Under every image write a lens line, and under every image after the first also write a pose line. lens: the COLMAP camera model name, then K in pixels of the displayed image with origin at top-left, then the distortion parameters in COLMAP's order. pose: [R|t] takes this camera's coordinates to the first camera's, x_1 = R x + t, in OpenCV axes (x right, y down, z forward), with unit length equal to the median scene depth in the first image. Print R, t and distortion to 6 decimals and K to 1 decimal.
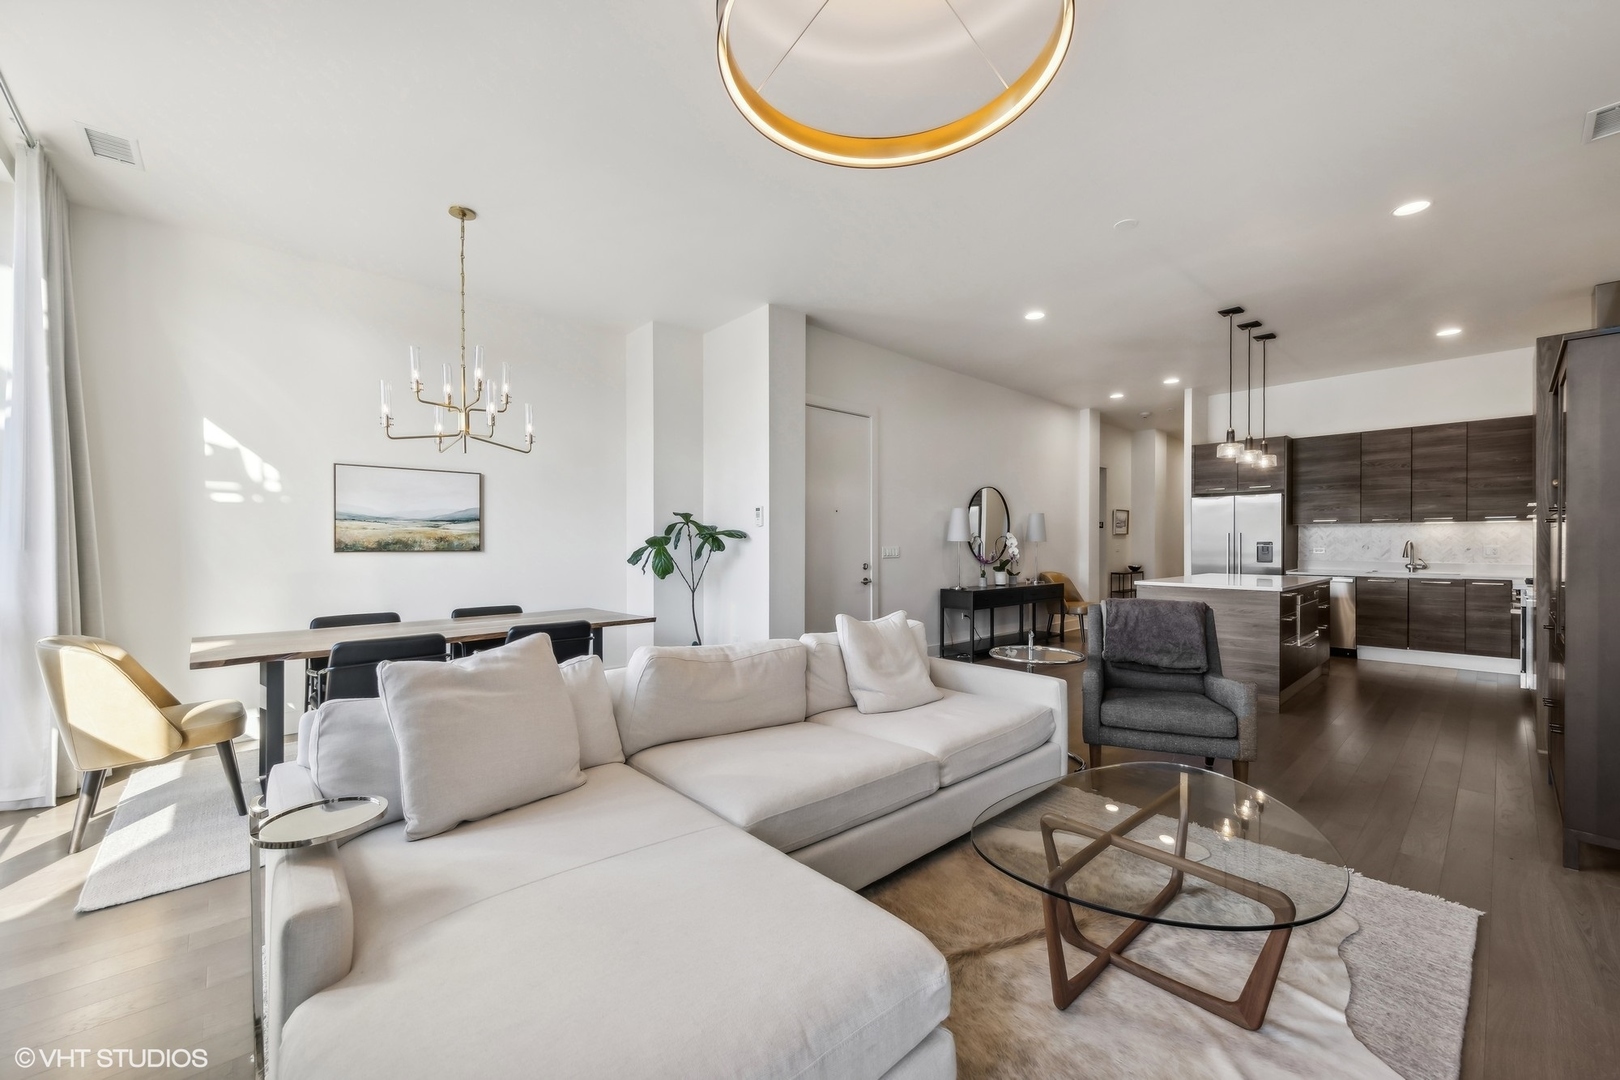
lens RADIAL K [[617.4, 0, 807.7], [0, 617.4, 545.6], [0, 0, 1]] dist [-0.006140, -0.000482]
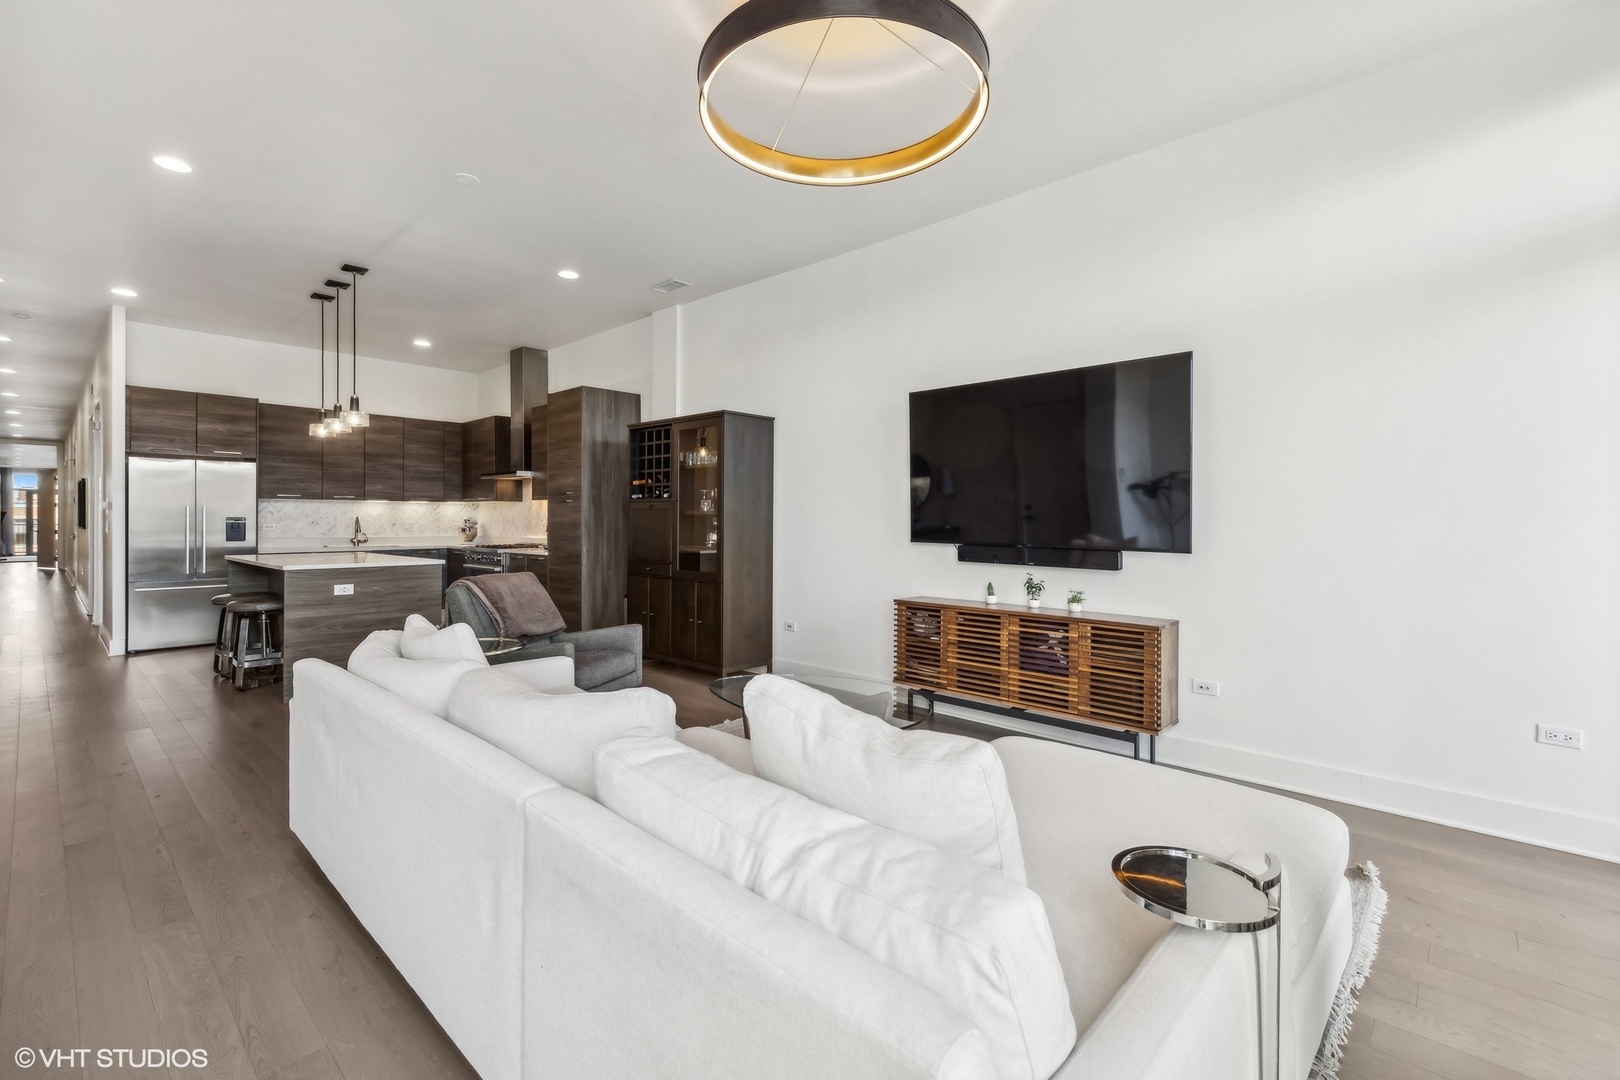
lens RADIAL K [[703.1, 0, 811.4], [0, 703.1, 528.4], [0, 0, 1]] dist [0.000091, 0.000068]
pose [[-0.093700, -0.010520, 0.995545, -0.331712], [0.002867, 0.999937, 0.010836, 0.000983], [-0.995596, 0.003870, -0.093664, 0.312513]]
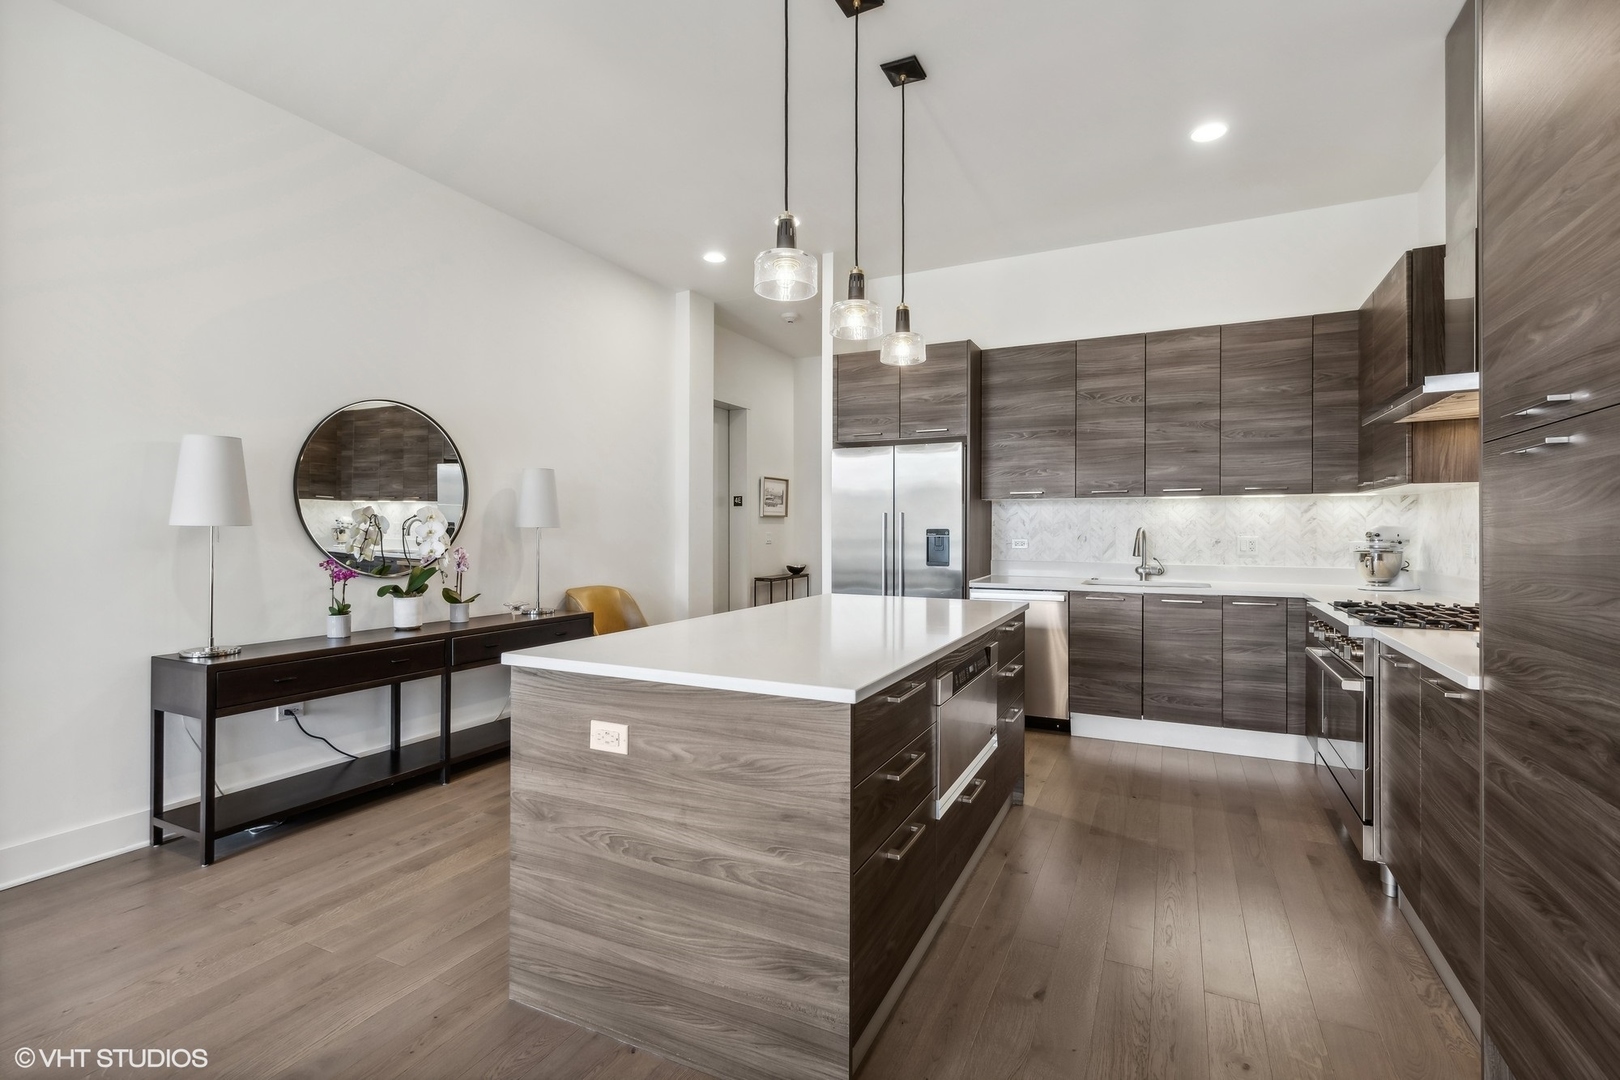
lens RADIAL K [[744.4, 0, 811.0], [0, 744.4, 533.5], [0, 0, 1]] dist [-0.000446, 0.000015]
pose [[0.924707, 0.000077, 0.380680, 0.408857], [-0.000270, 1.000000, 0.000454, -0.002601], [-0.380680, -0.000523, 0.924707, 0.452610]]
